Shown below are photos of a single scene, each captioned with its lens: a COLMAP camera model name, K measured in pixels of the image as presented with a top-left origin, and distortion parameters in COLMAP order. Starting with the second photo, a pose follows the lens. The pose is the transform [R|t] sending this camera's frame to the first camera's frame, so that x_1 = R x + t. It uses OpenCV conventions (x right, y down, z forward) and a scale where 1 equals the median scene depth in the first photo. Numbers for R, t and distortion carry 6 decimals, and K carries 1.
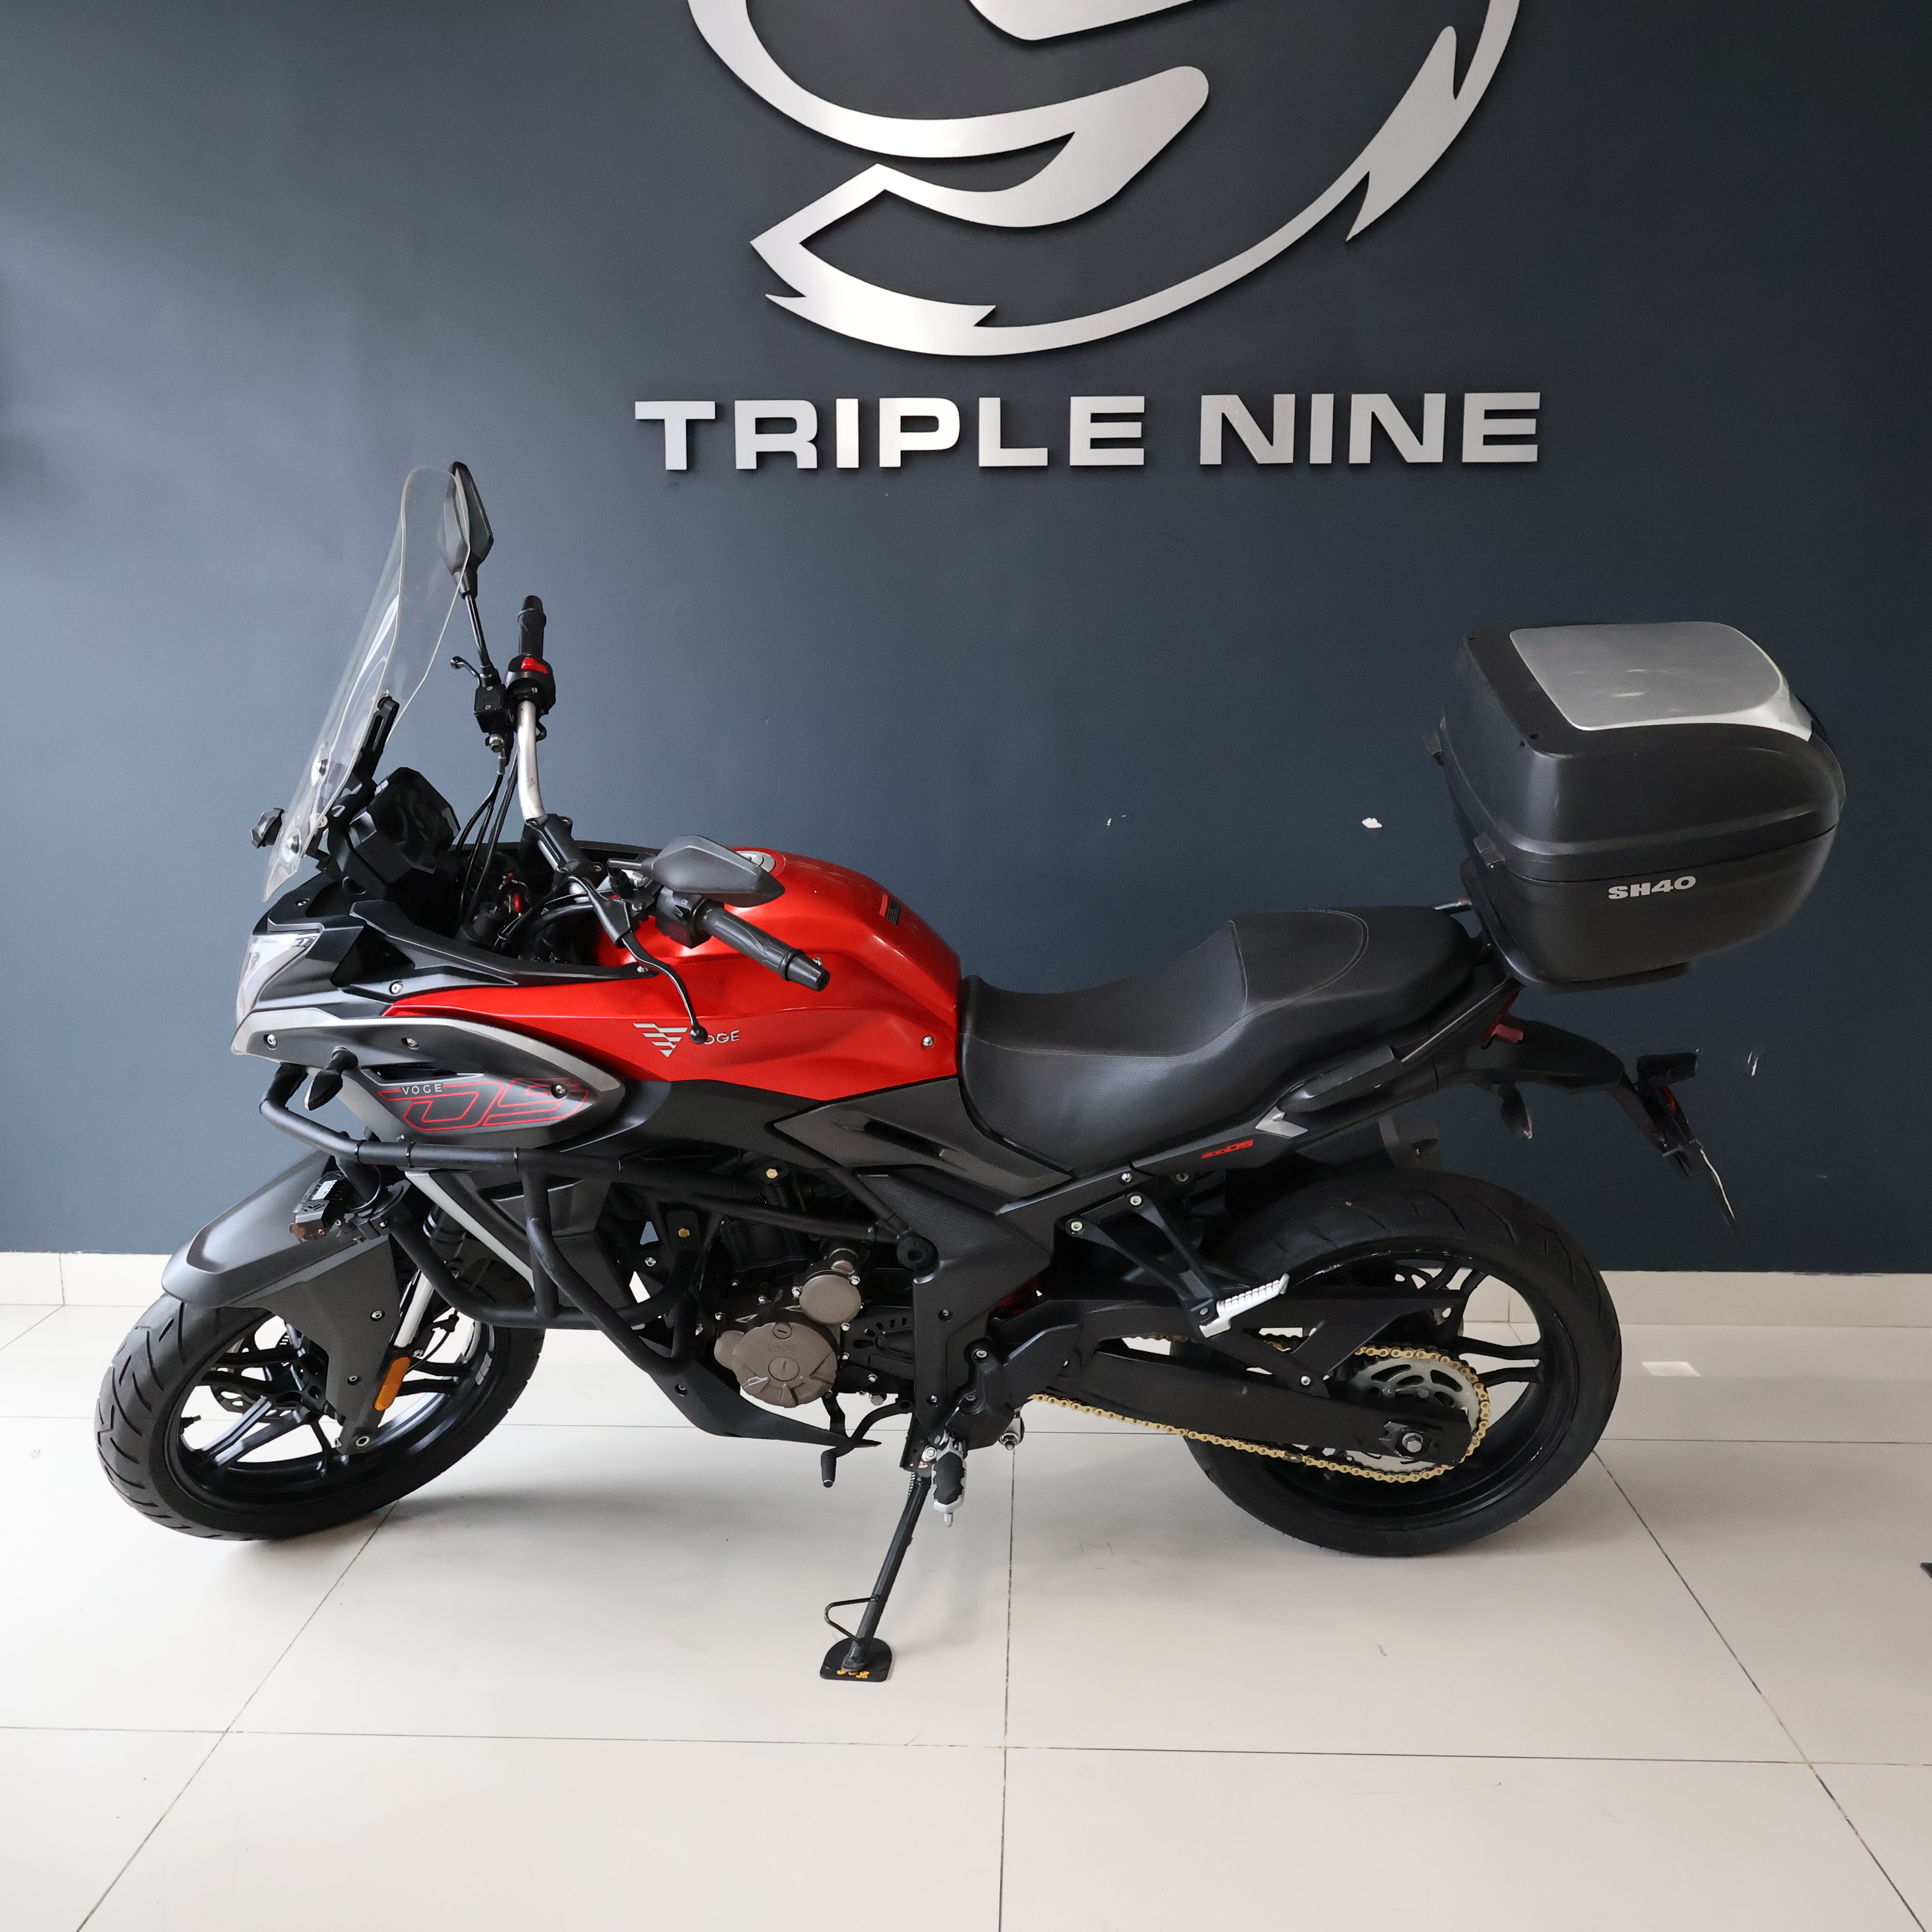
lens RADIAL K [[2068.3, 0, 1057.5], [0, 2068.3, 938.9], [0, 0, 1]] dist [-0.038637, 0.000000]
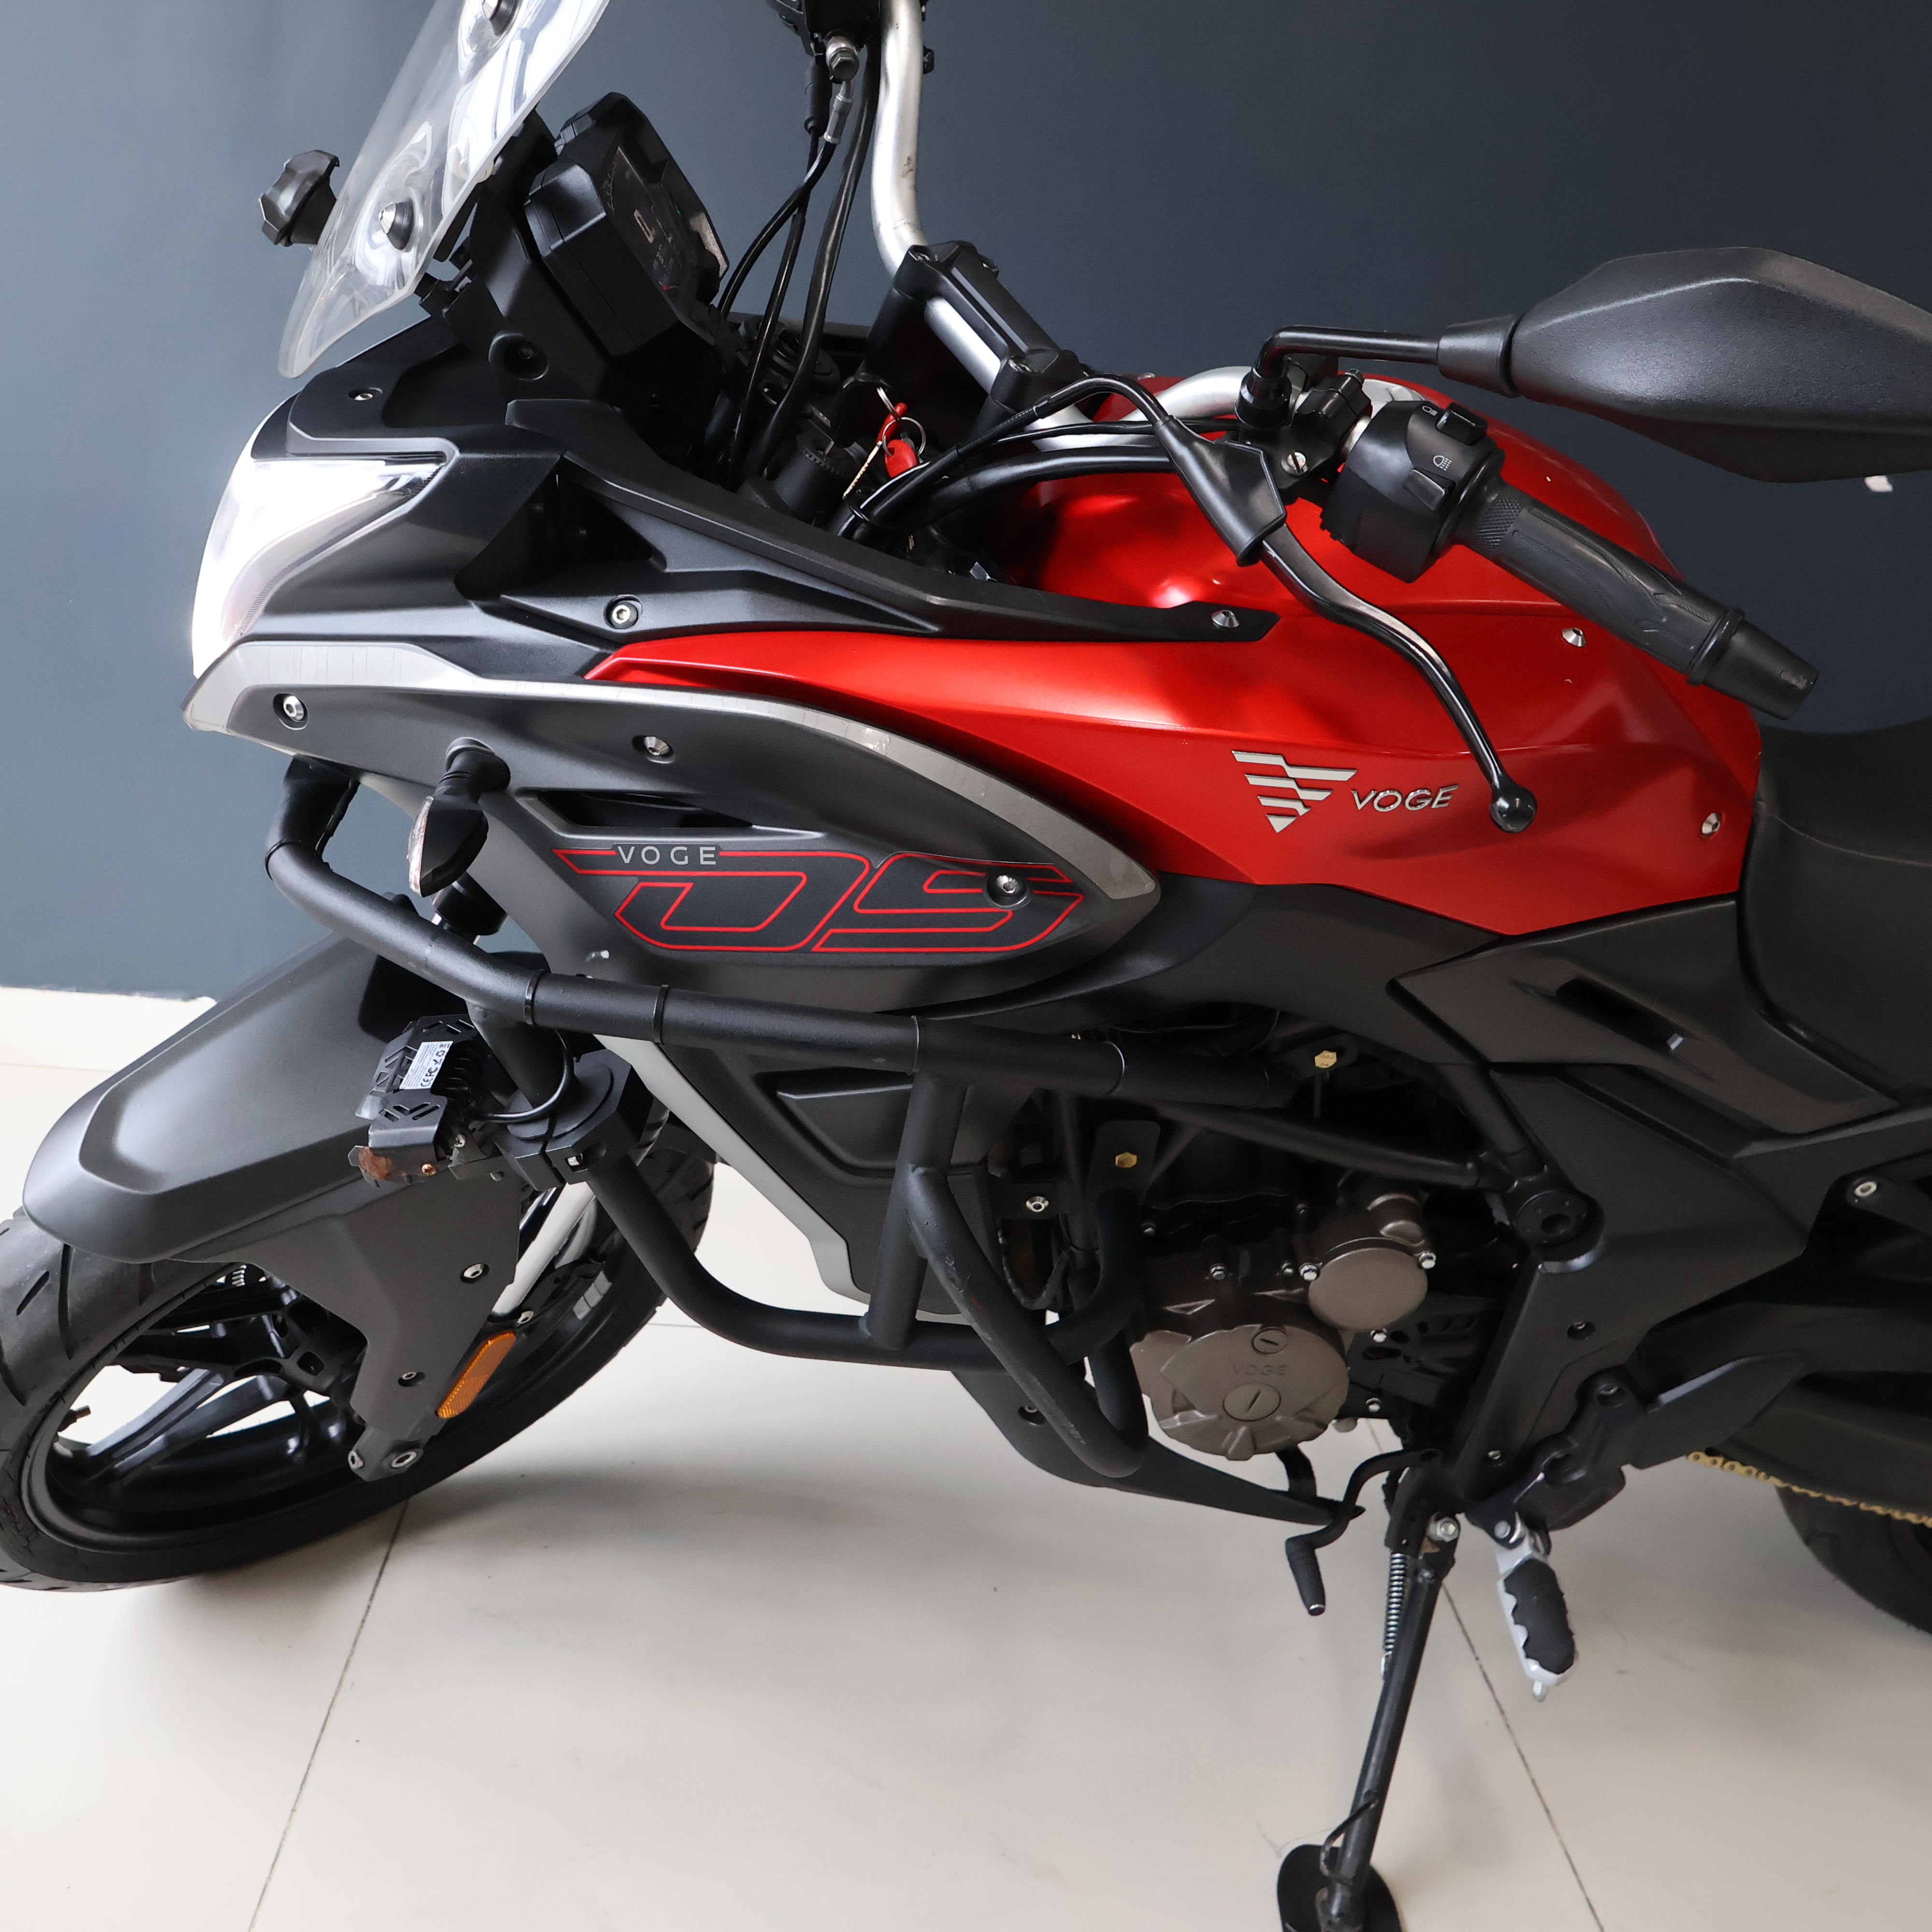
lens RADIAL K [[1889.0, 0, 969.1], [0, 1889.0, 962.9], [0, 0, 1]] dist [-0.018644, 0.000000]
pose [[0.992191, 0.068348, 0.104330, -0.278560], [-0.086524, 0.979657, 0.181066, 0.017169], [-0.089832, -0.188679, 0.977921, 0.586243]]
